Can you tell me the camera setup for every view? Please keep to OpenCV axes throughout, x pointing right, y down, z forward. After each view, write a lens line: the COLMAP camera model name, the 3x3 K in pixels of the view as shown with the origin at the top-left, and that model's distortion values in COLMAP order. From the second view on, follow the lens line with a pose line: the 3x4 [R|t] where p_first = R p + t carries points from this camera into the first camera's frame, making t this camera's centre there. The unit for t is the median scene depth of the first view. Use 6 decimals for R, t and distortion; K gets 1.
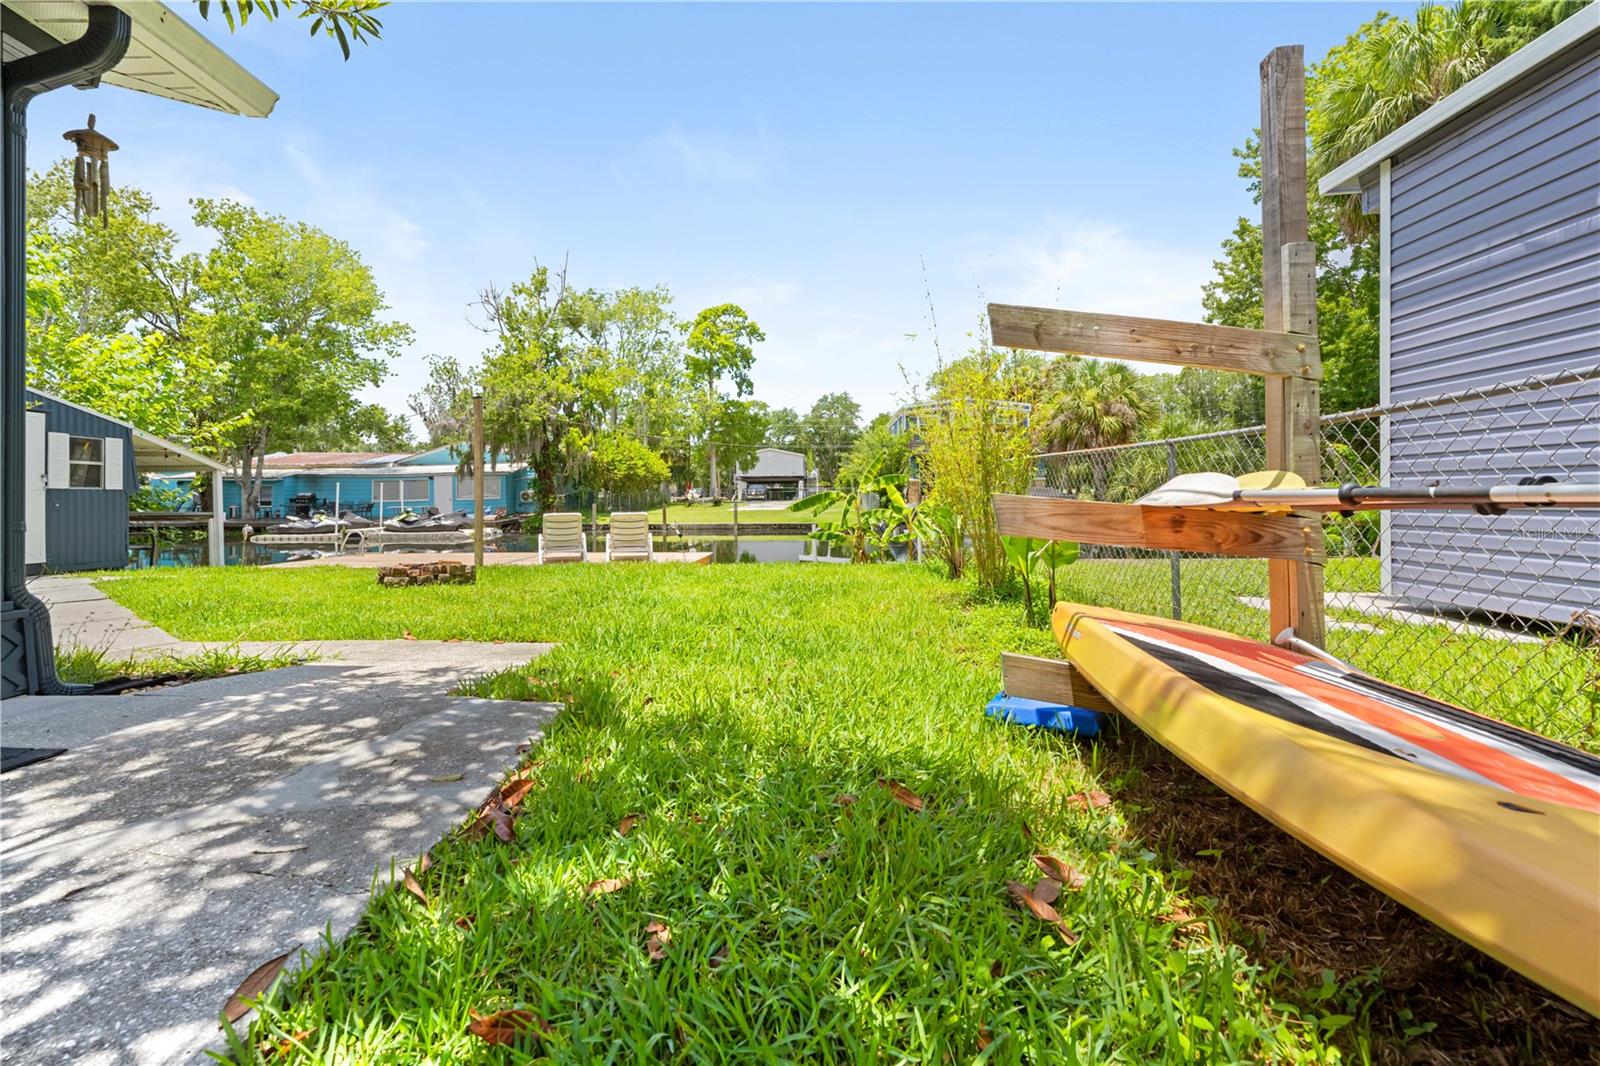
lens RADIAL K [[654.7, 0, 797.0], [0, 654.7, 494.8], [0, 0, 1]] dist [-0.001339, 0.000593]
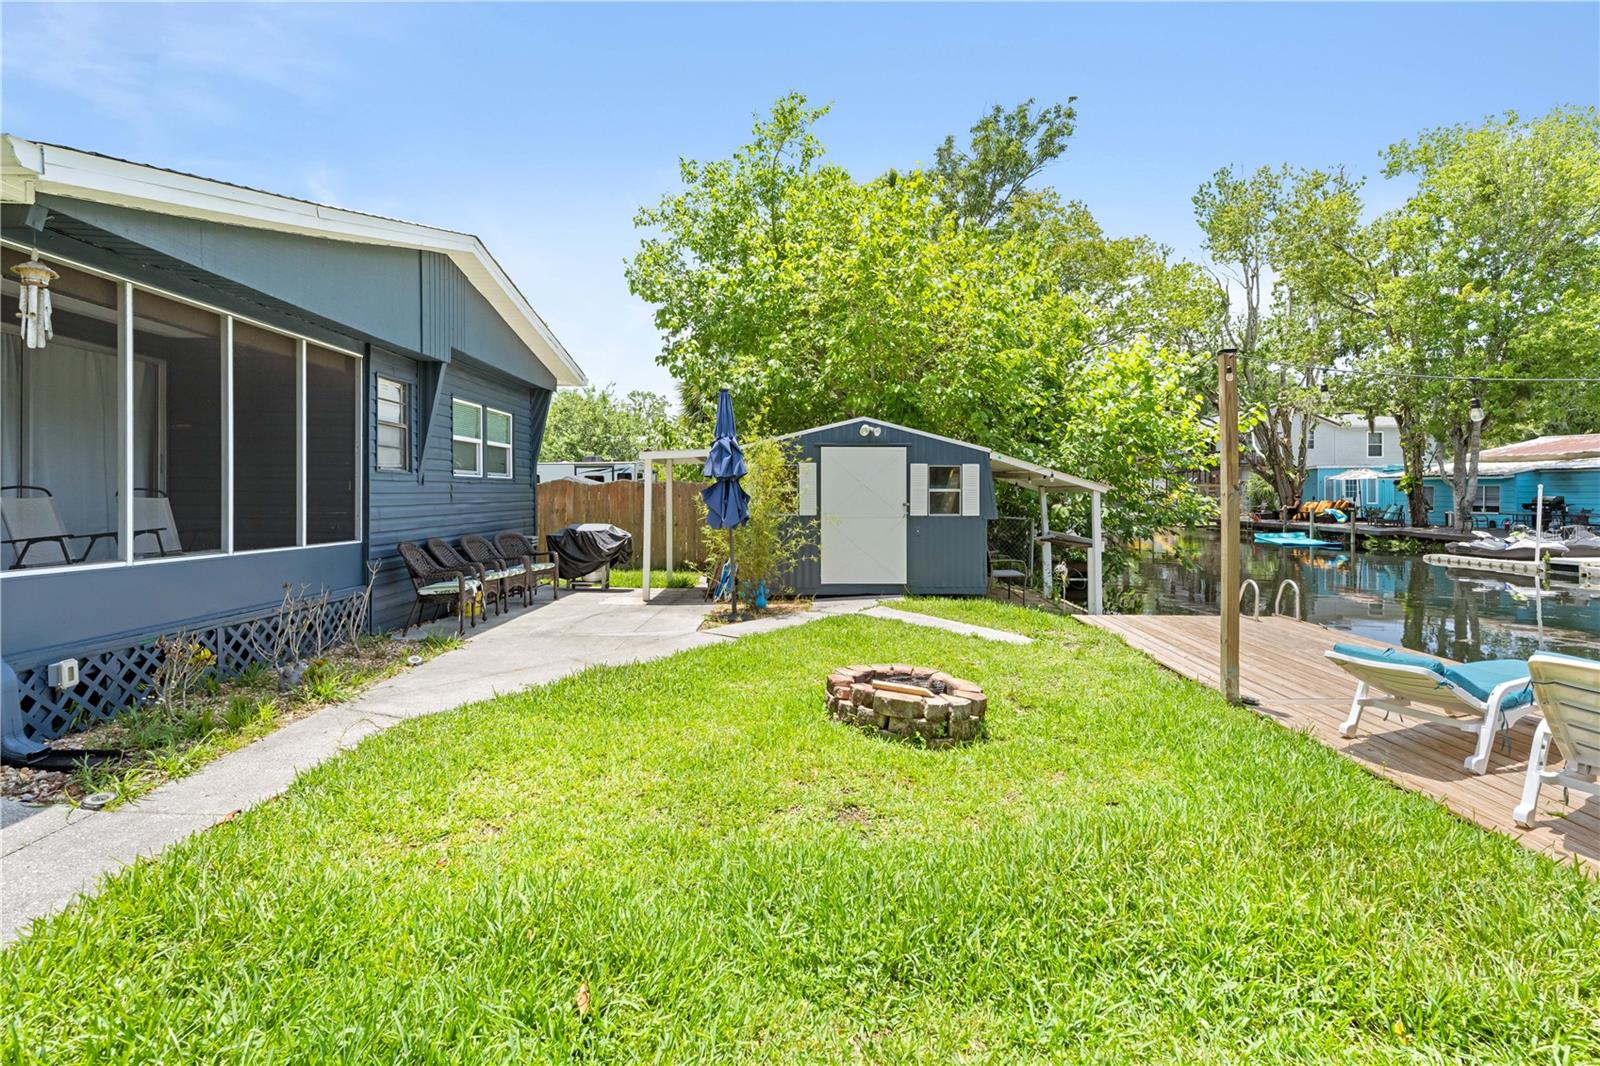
lens RADIAL K [[737.1, 0, 804.8], [0, 737.1, 491.5], [0, 0, 1]] dist [-0.002273, 0.002512]
pose [[0.014407, 0.005201, -0.999883, 0.018933], [0.003722, 0.999979, 0.005255, -0.014659], [0.999889, -0.003797, 0.014387, 0.206890]]
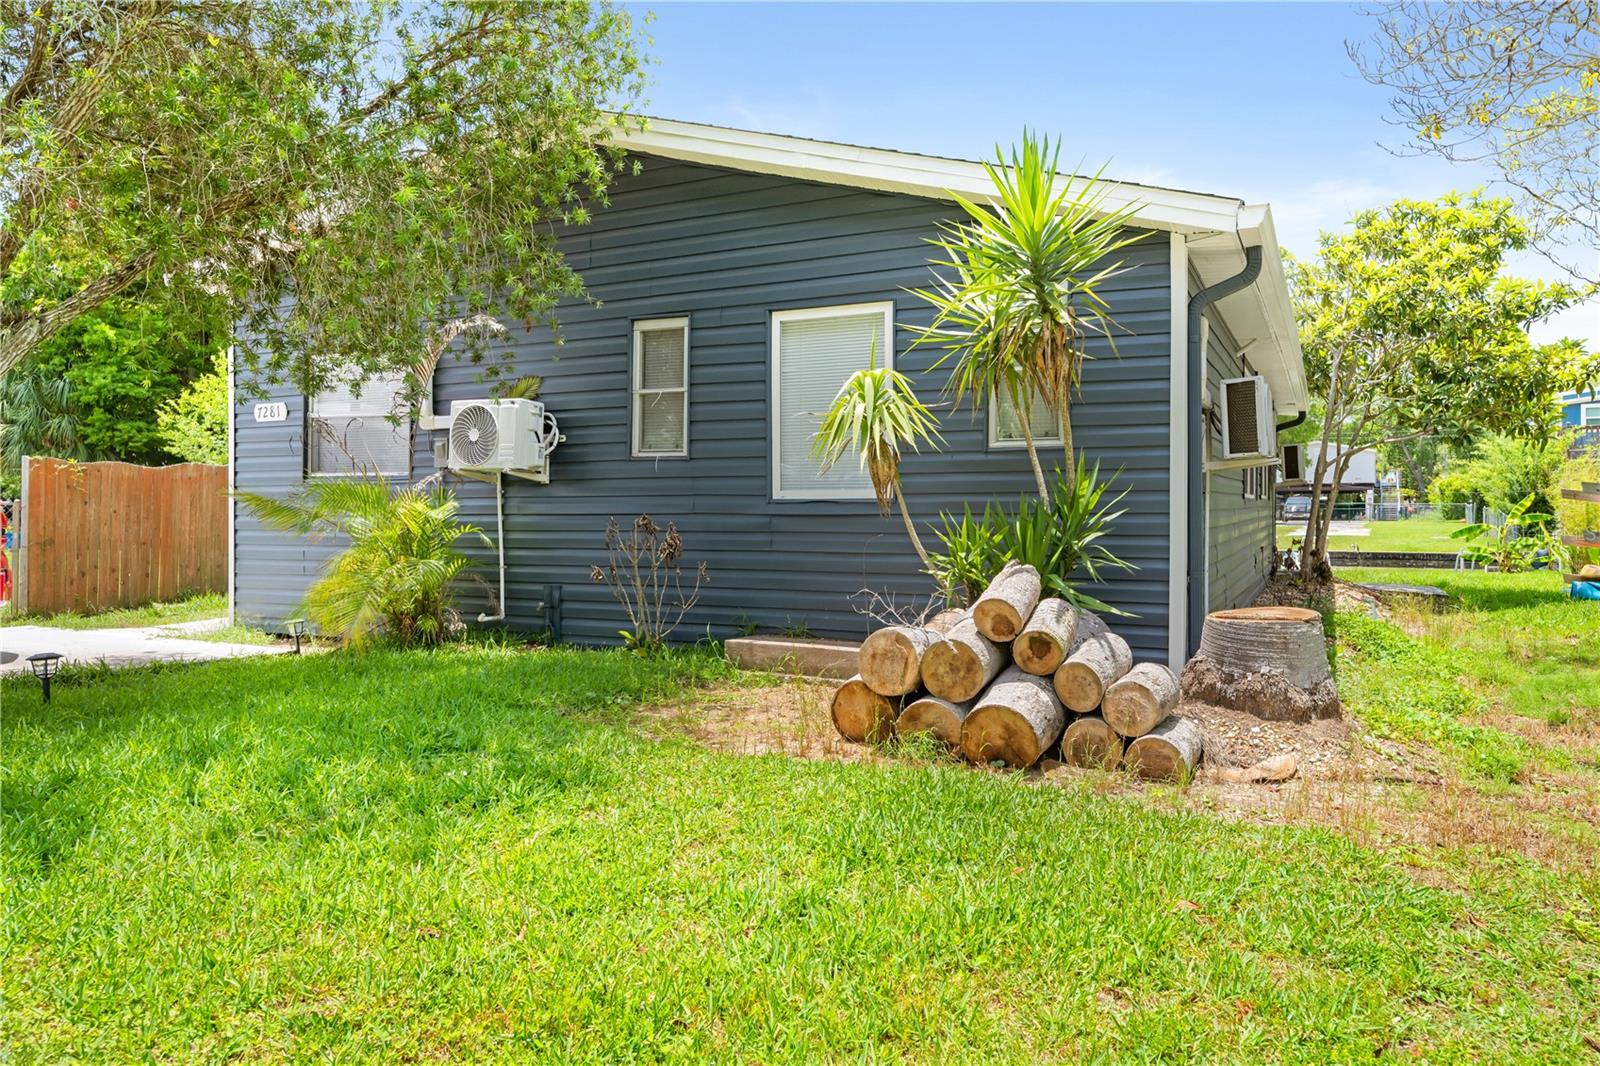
lens RADIAL K [[1080.1, 0, 802.4], [0, 1080.1, 528.9], [0, 0, 1]] dist [-0.011490, -0.001545]
pose [[0.896884, 0.018915, -0.441862, -0.070087], [-0.009063, 0.999661, 0.024396, -0.010962], [0.442174, -0.017876, 0.896751, -0.513276]]
